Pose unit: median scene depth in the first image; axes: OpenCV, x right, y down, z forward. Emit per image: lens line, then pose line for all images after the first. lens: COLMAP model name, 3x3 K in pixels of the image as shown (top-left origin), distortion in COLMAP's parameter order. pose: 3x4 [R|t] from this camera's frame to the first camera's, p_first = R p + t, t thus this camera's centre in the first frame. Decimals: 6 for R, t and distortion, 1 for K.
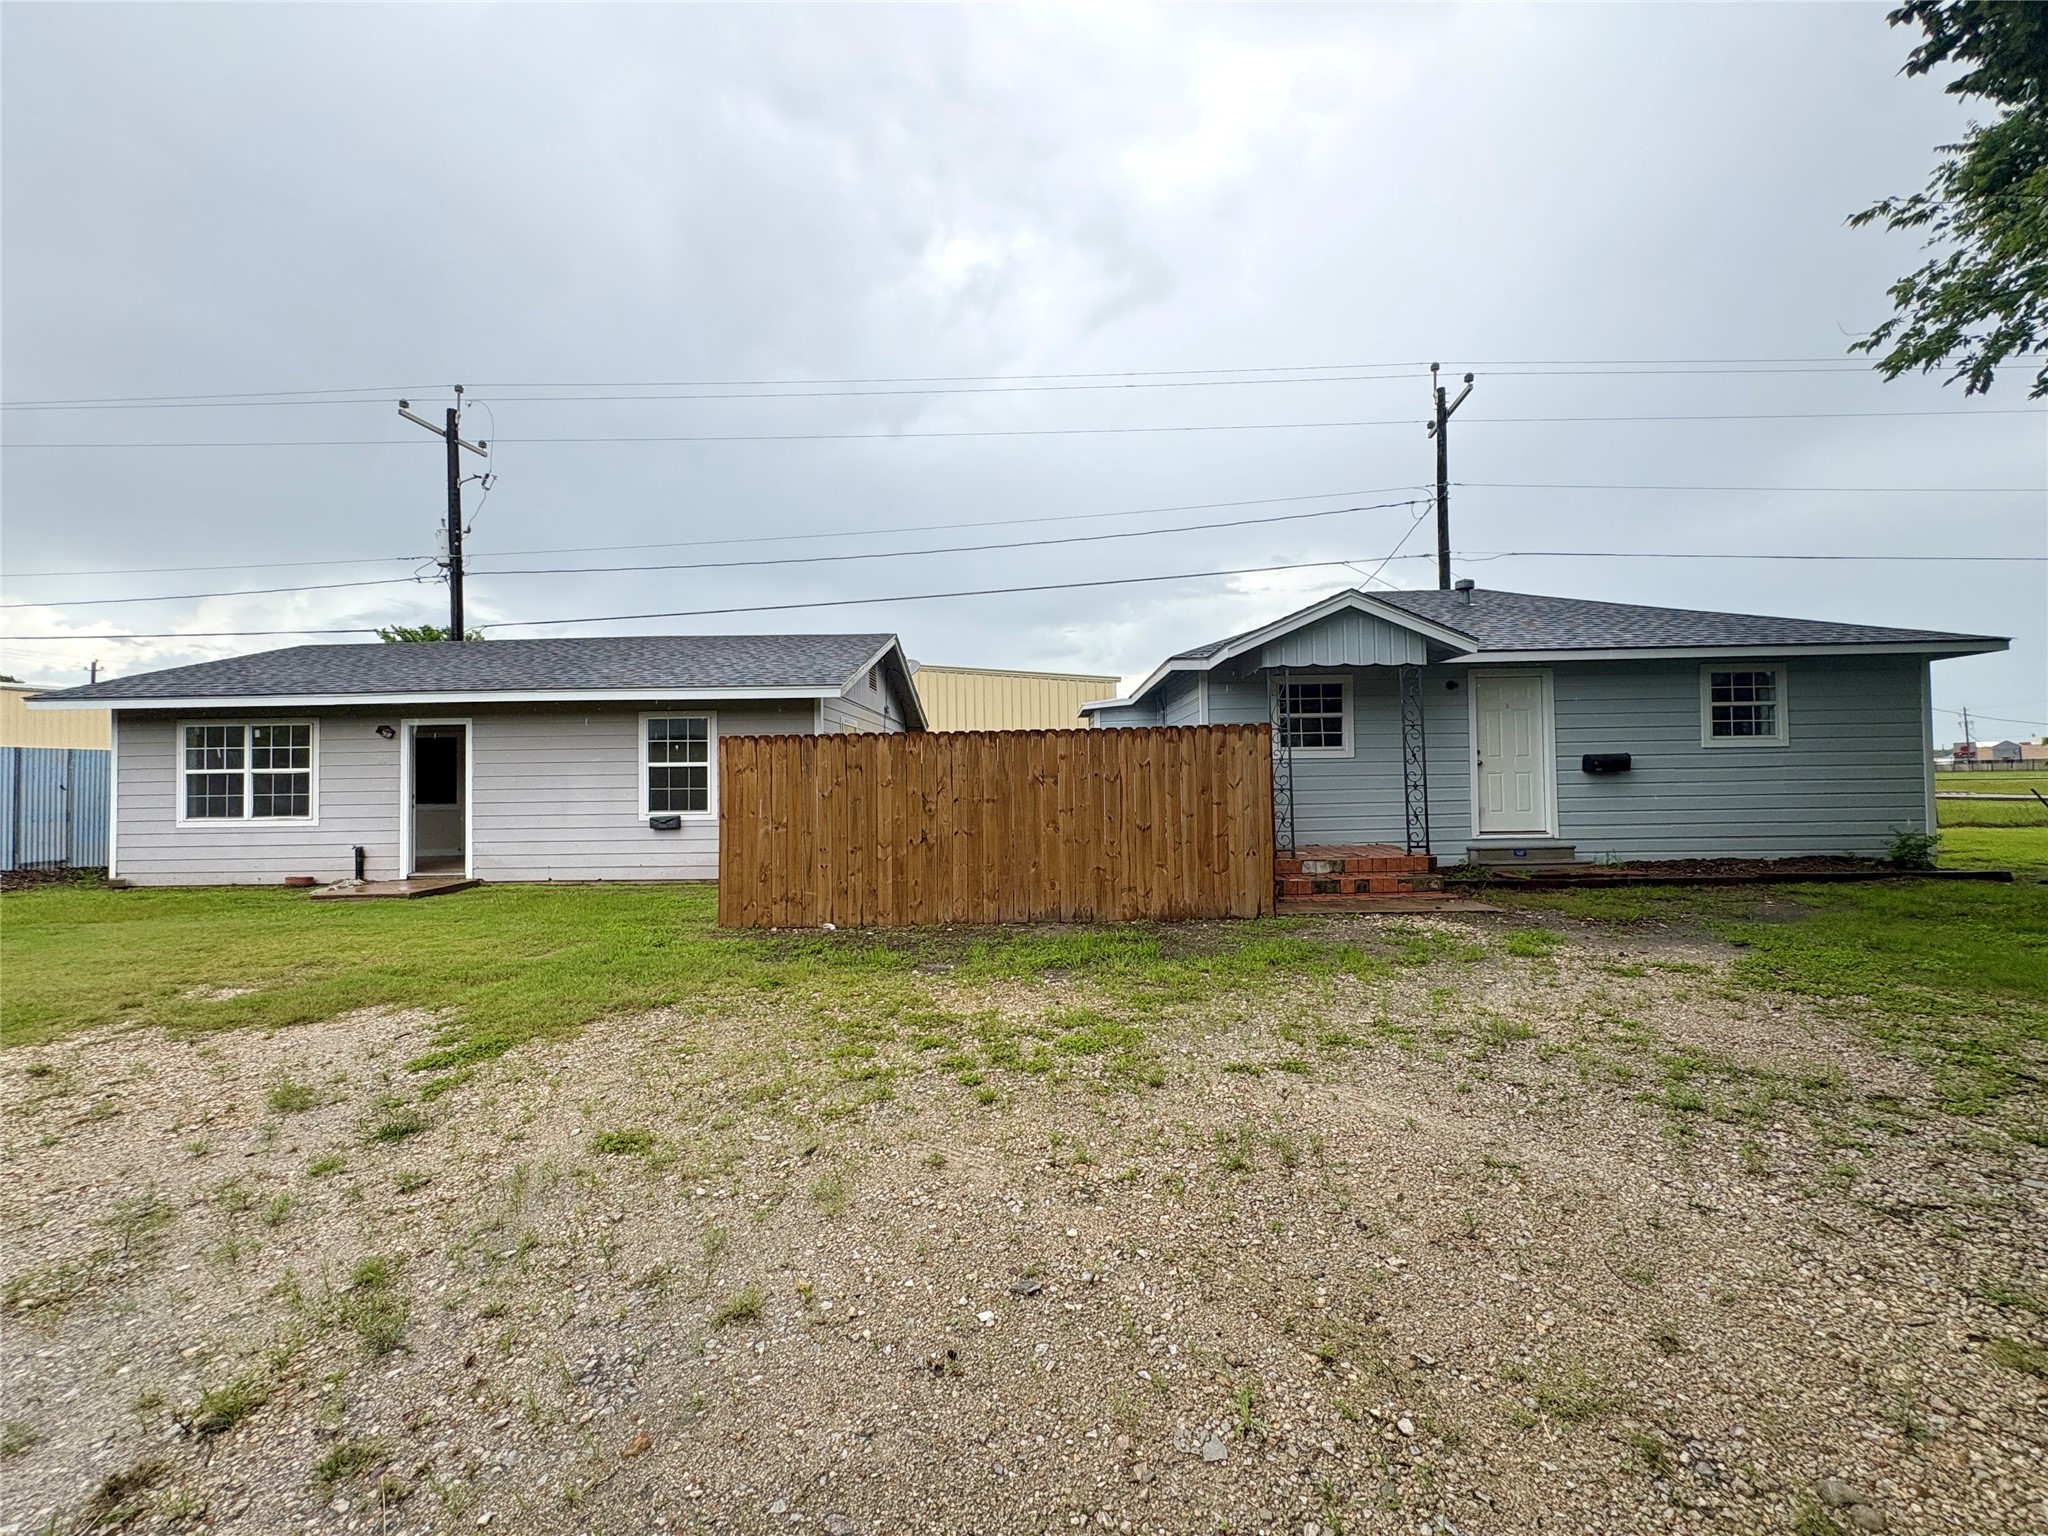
lens RADIAL K [[818.0, 0, 1029.0], [0, 818.0, 770.6], [0, 0, 1]] dist [0.000076, 0.000127]
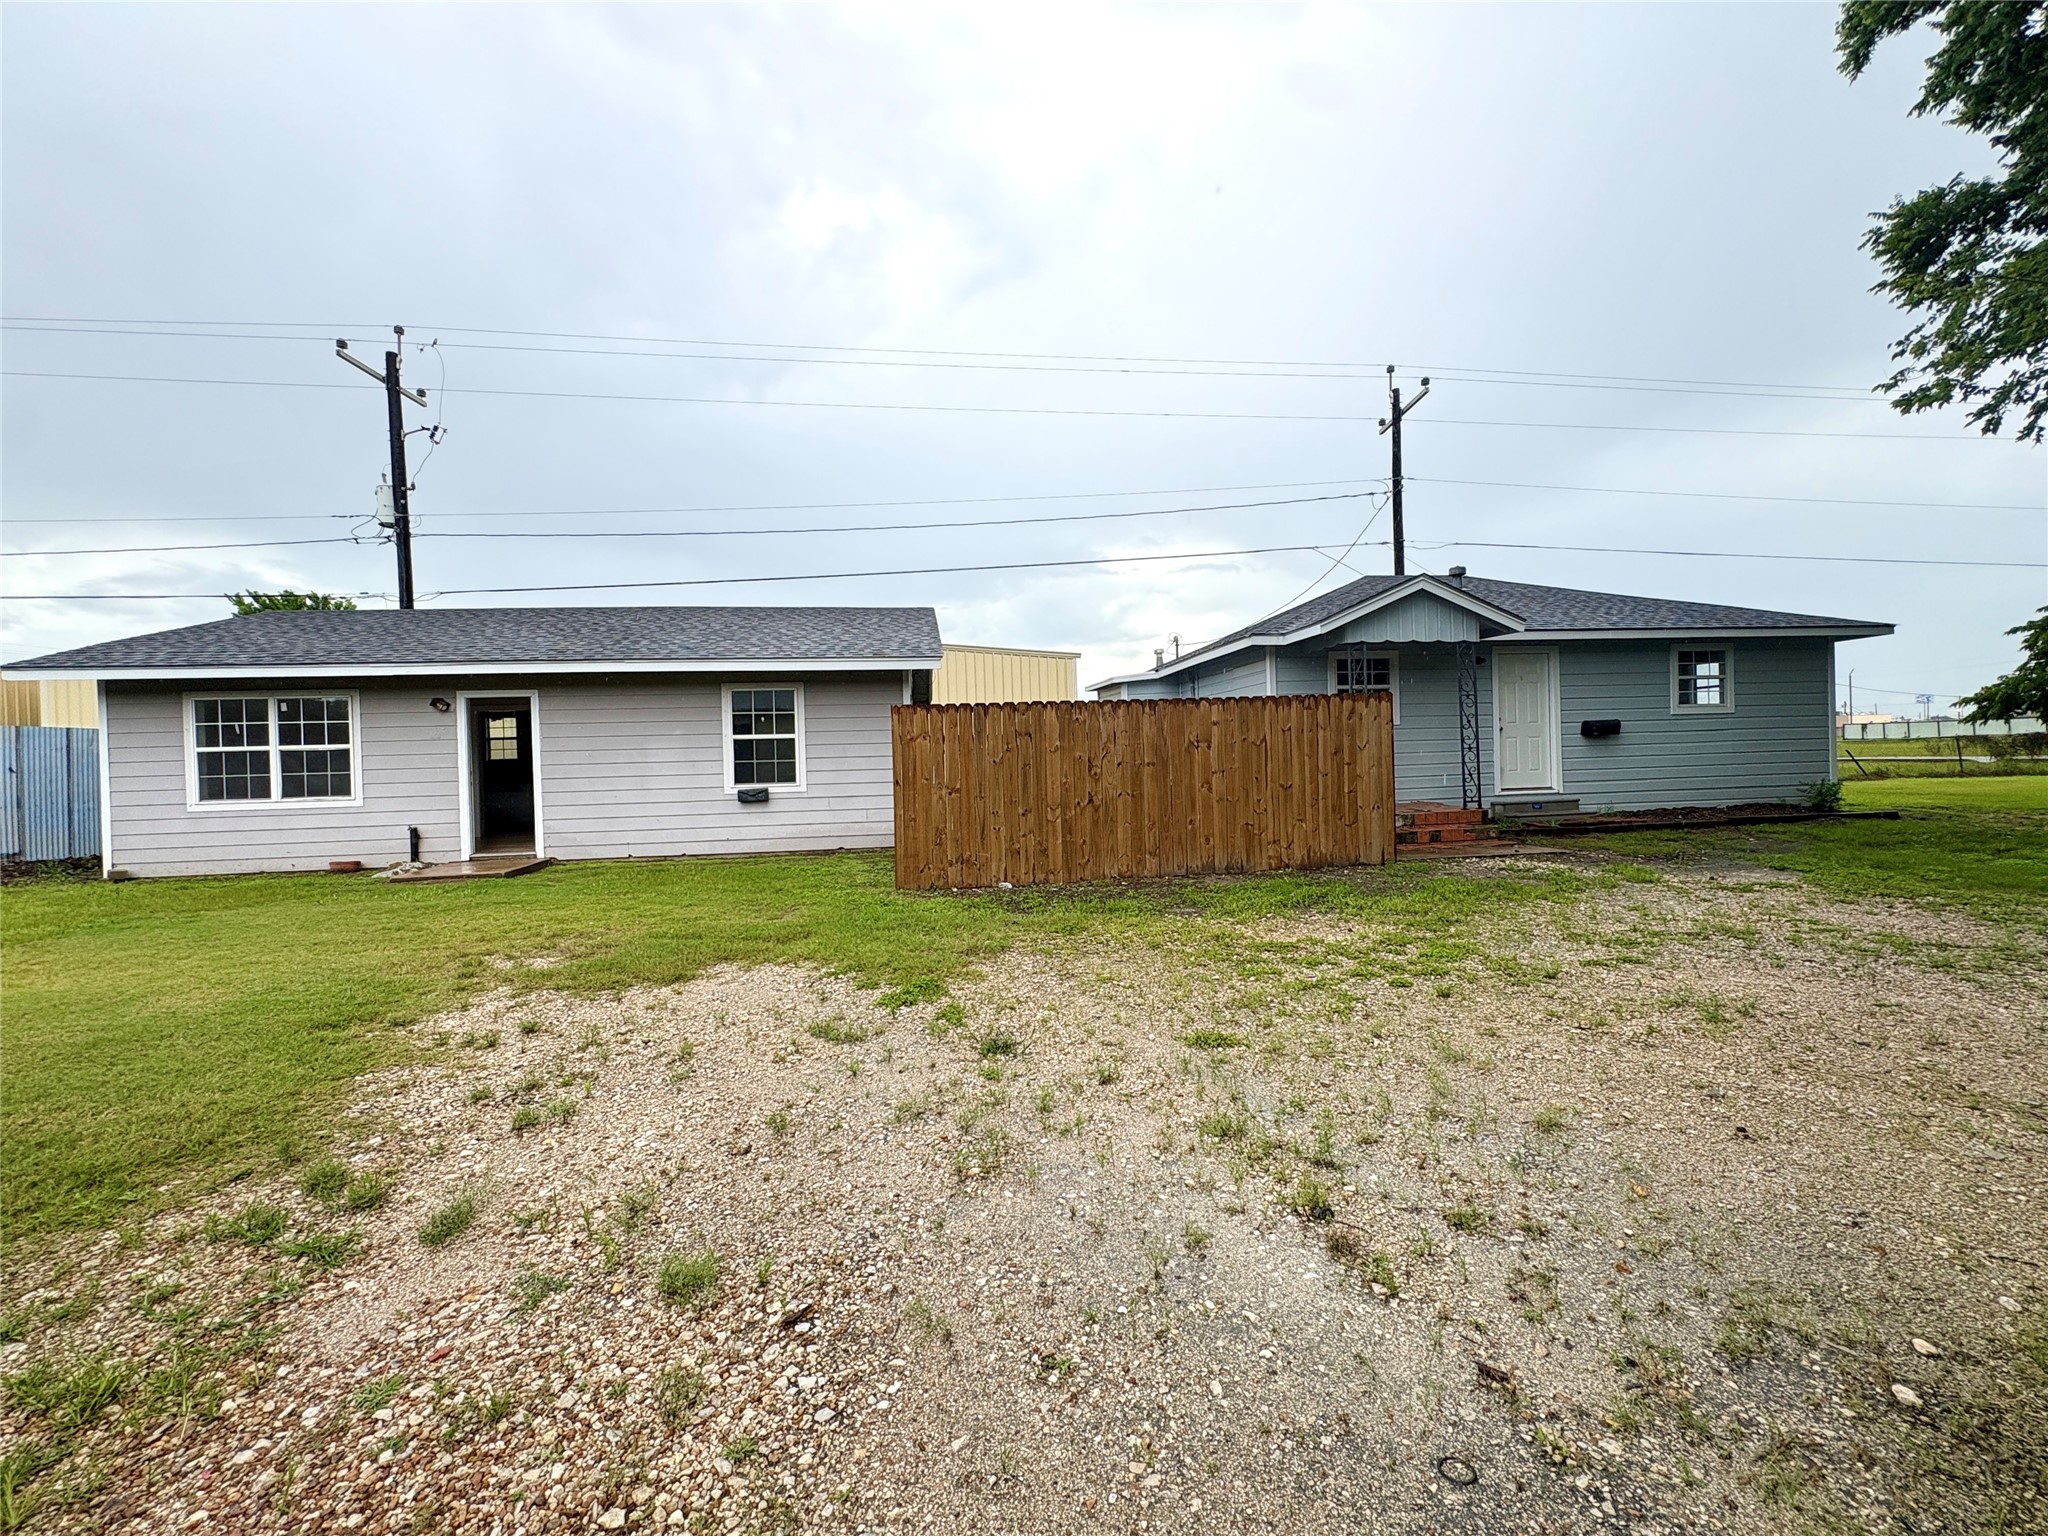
lens RADIAL K [[818.0, 0, 1028.8], [0, 818.0, 768.6], [0, 0, 1]] dist [0.000076, 0.000127]
pose [[0.988517, -0.014753, 0.150391, -0.276308], [0.011059, 0.999617, 0.025365, 0.010288], [-0.150707, -0.023410, 0.988301, -0.031783]]
